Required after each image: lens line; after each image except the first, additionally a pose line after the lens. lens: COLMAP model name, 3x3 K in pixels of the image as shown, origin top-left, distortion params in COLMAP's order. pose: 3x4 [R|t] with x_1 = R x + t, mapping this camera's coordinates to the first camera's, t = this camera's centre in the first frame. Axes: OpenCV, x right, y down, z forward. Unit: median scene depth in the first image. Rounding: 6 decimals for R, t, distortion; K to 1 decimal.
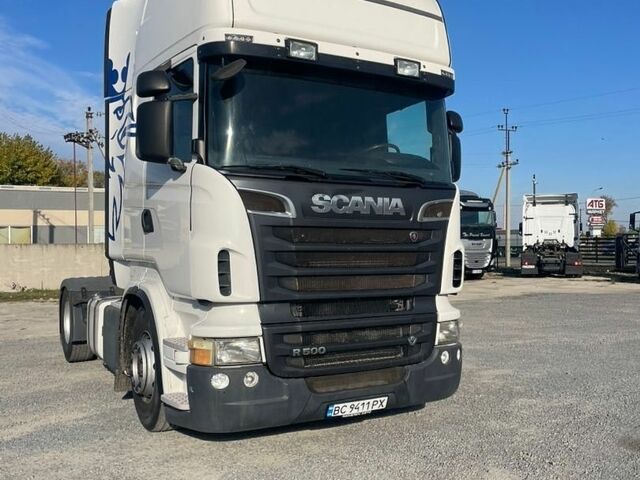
lens RADIAL K [[642.0, 0, 321.9], [0, 642.0, 237.6], [0, 0, 1]] dist [-0.005793, 0.000000]
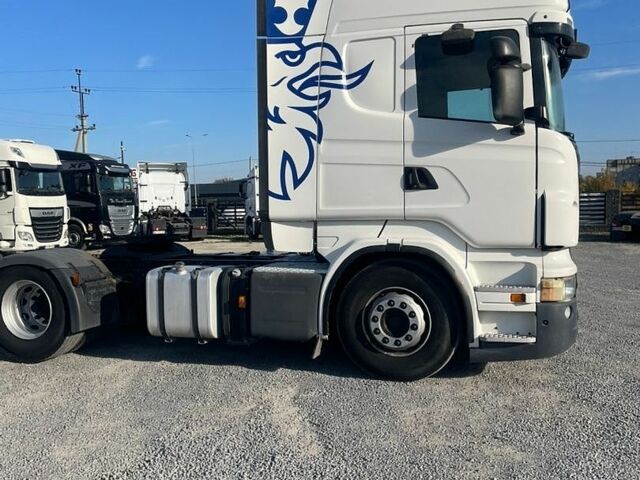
lens RADIAL K [[639.3, 0, 324.5], [0, 639.3, 246.6], [0, 0, 1]] dist [0.060834, 0.000000]
pose [[0.735060, -0.050079, 0.676150, -1.147639], [0.007347, 0.997798, 0.065915, 0.014854], [-0.677963, -0.043484, 0.733809, 0.367795]]
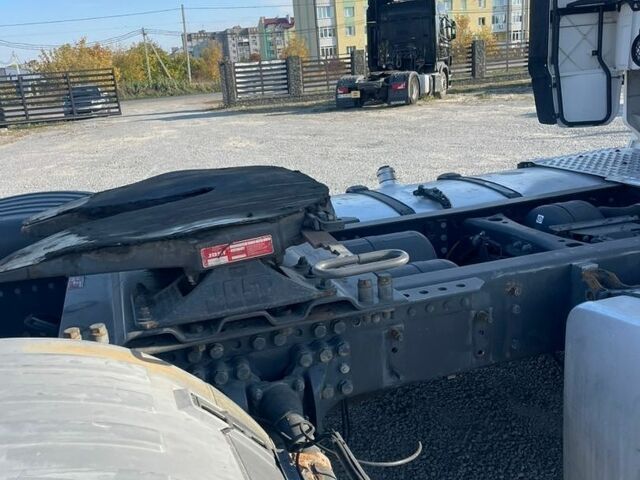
lens RADIAL K [[645.9, 0, 310.4], [0, 645.9, 248.9], [0, 0, 1]] dist [0.058037, 0.000000]
pose [[0.221704, -0.274955, 0.935546, -0.761481], [0.066262, 0.961453, 0.266866, 0.023246], [-0.972860, 0.002826, 0.231377, 1.636927]]
